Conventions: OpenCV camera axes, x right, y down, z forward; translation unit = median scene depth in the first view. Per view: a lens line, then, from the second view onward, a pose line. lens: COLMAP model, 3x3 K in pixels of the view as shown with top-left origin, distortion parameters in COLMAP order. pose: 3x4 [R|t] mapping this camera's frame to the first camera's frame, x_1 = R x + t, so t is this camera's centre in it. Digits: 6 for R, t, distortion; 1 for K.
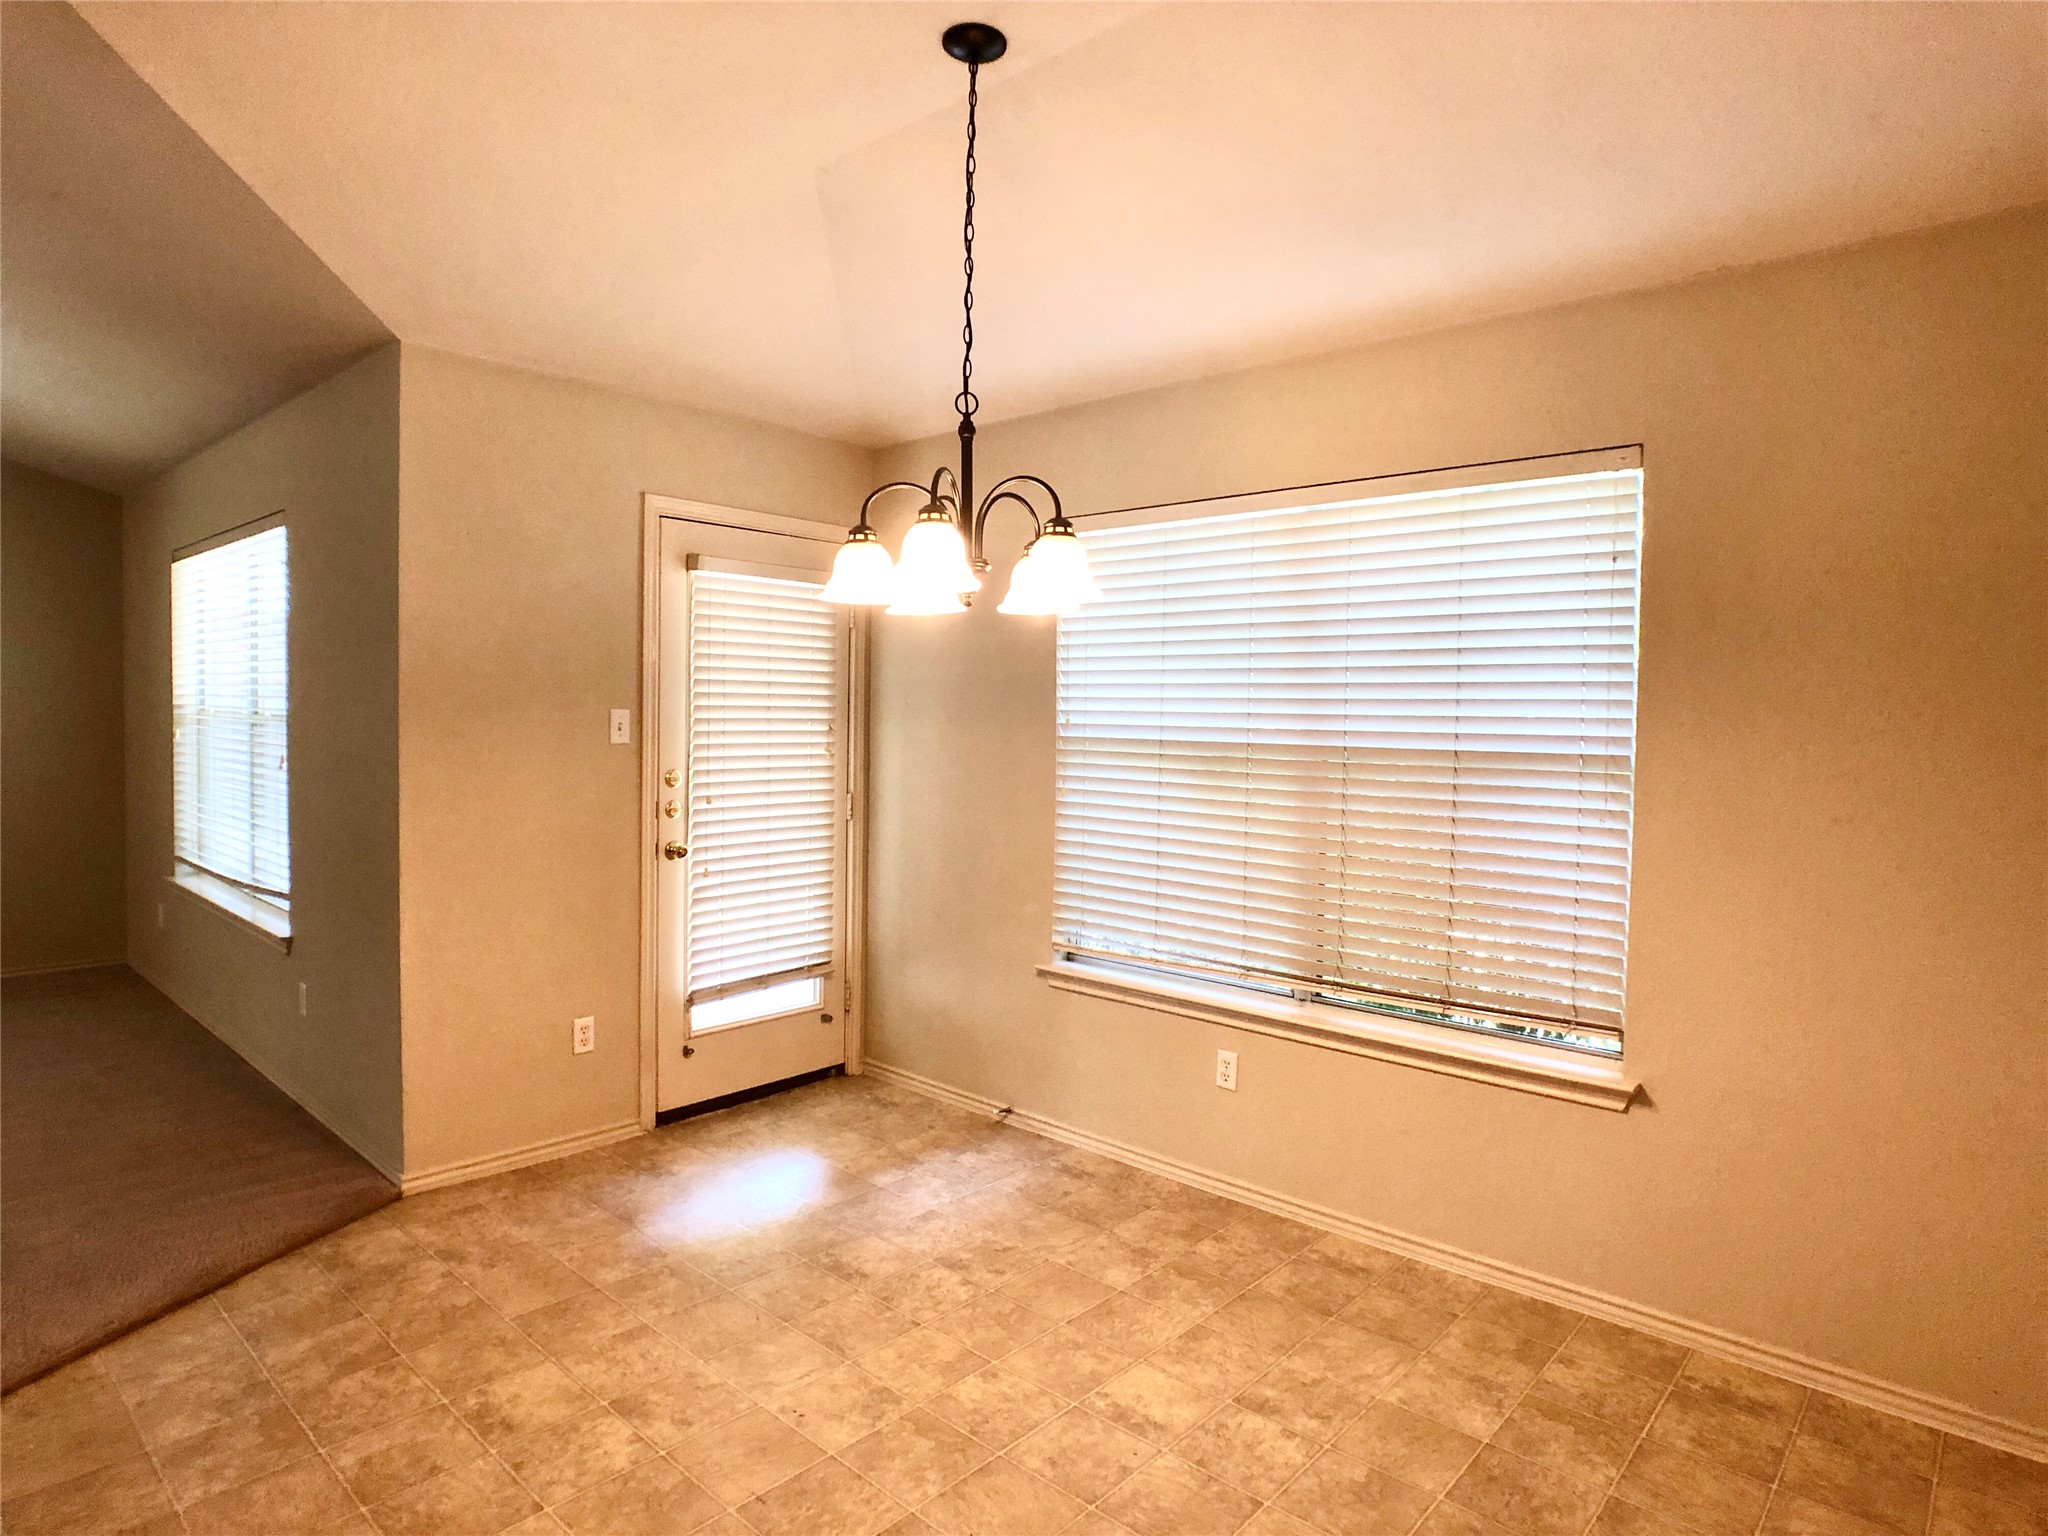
lens RADIAL K [[1162.4, 0, 1024.0], [0, 1162.4, 768.0], [0, 0, 1]] dist [-0.032114, 0.001972]
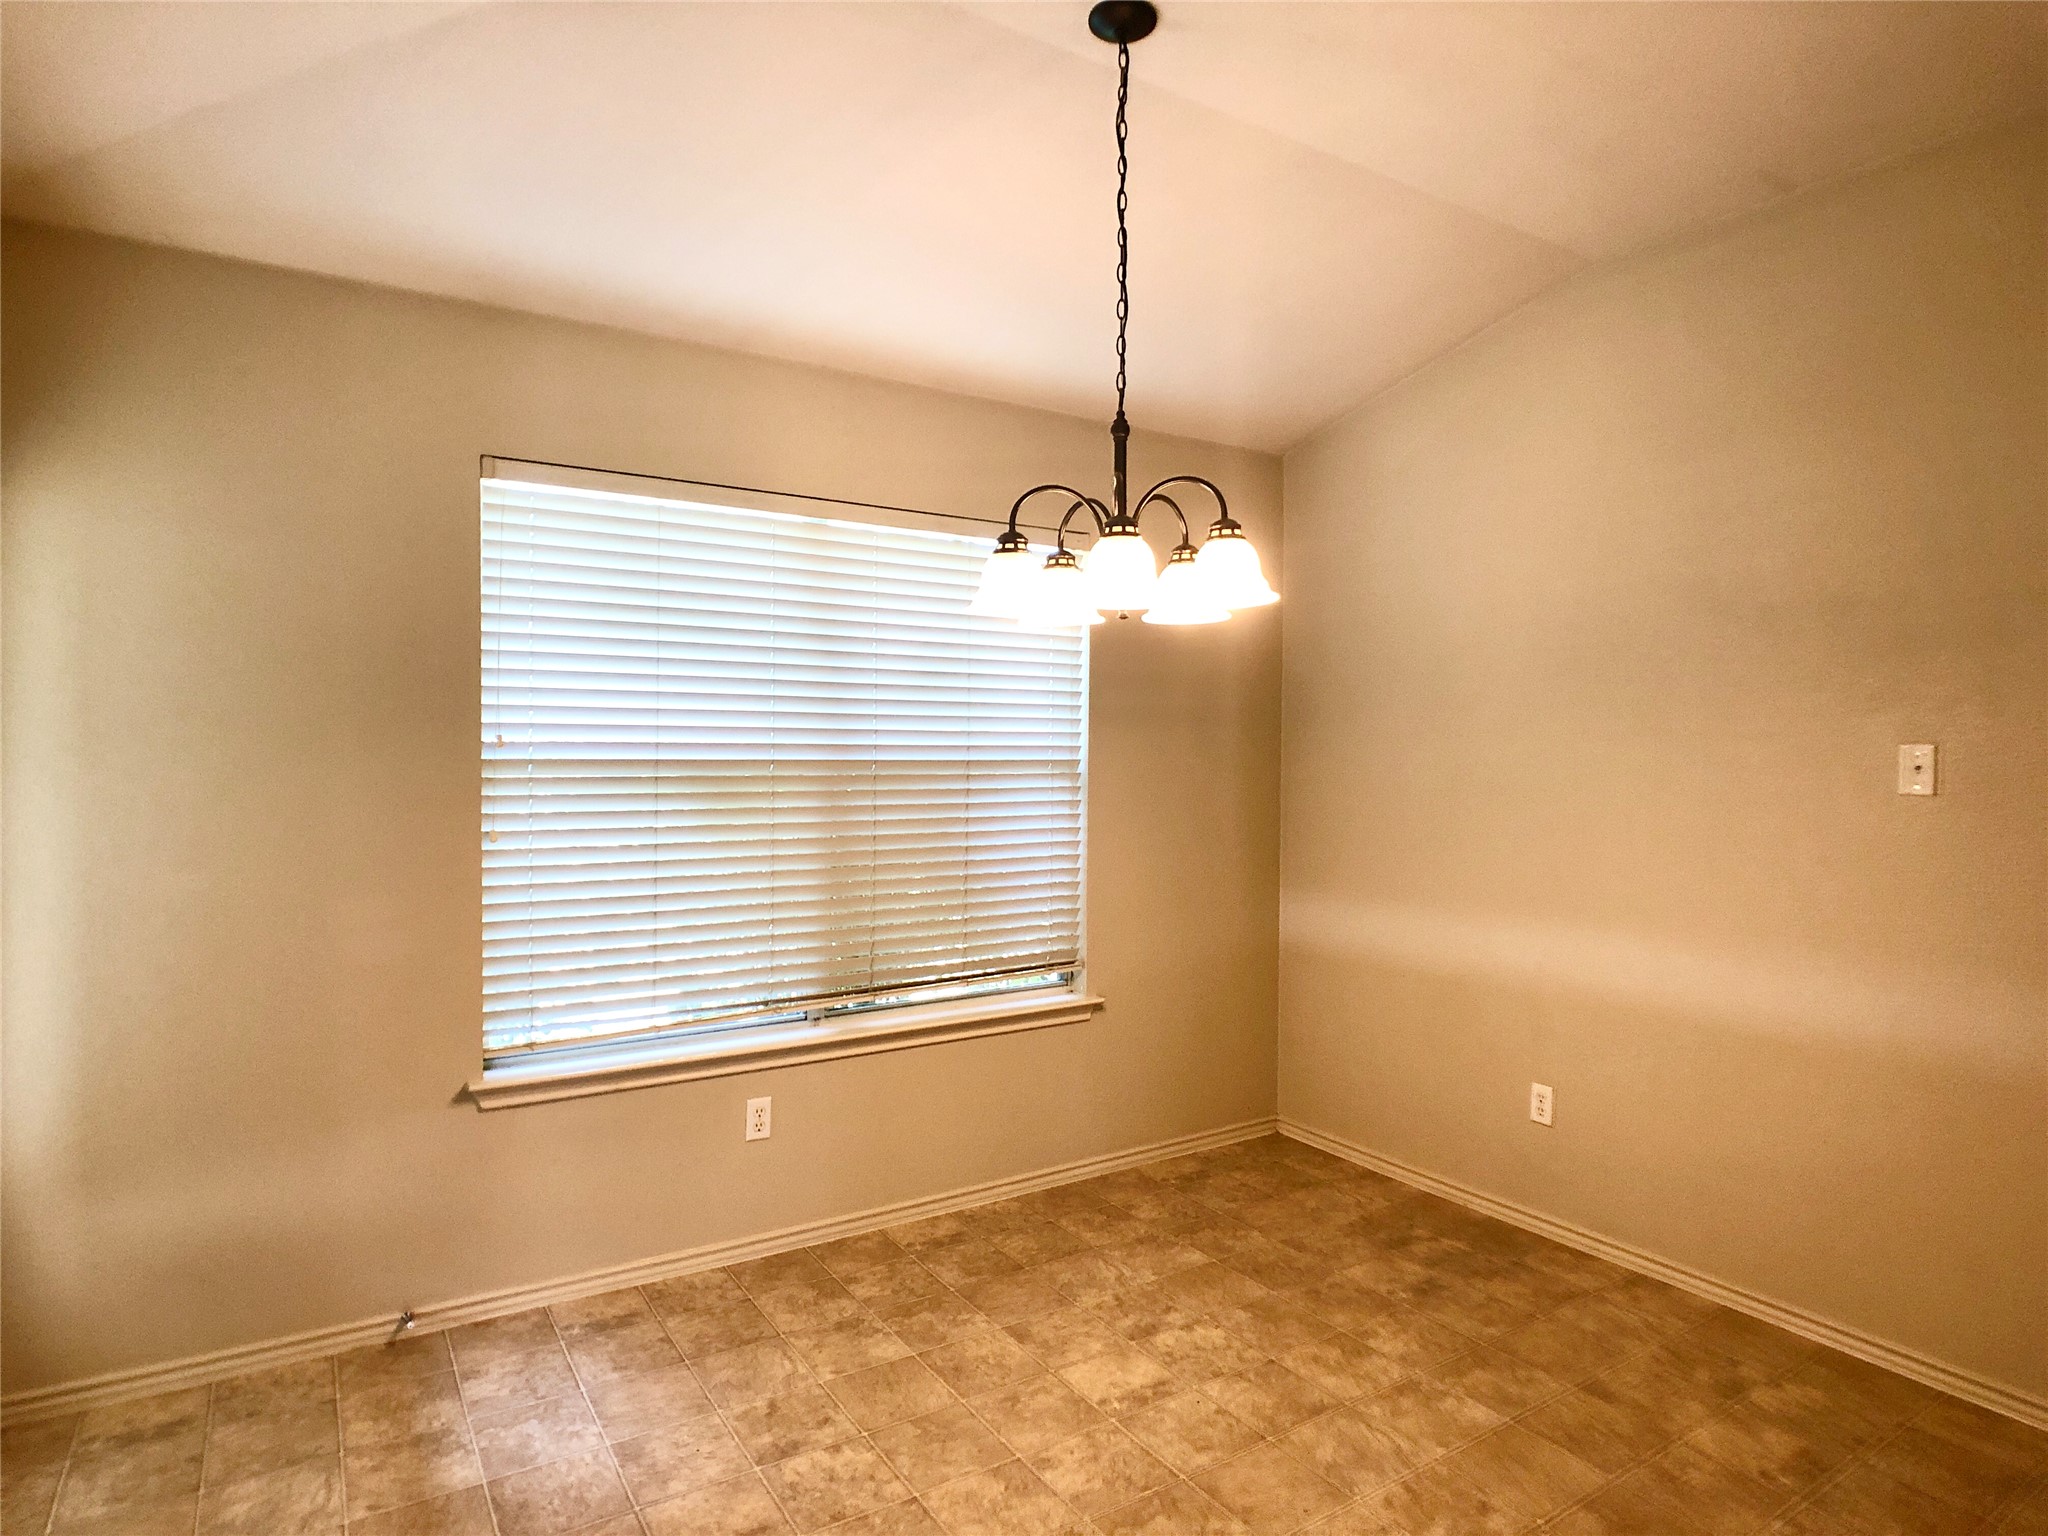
lens RADIAL K [[1174.5, 0, 1023.5], [0, 1174.5, 804.9], [0, 0, 1]] dist [-0.039008, 0.003398]
pose [[0.262960, -0.076258, 0.961788, -0.730346], [0.034870, 0.996971, 0.069514, -0.048675], [-0.964176, 0.015259, 0.264822, 0.634170]]
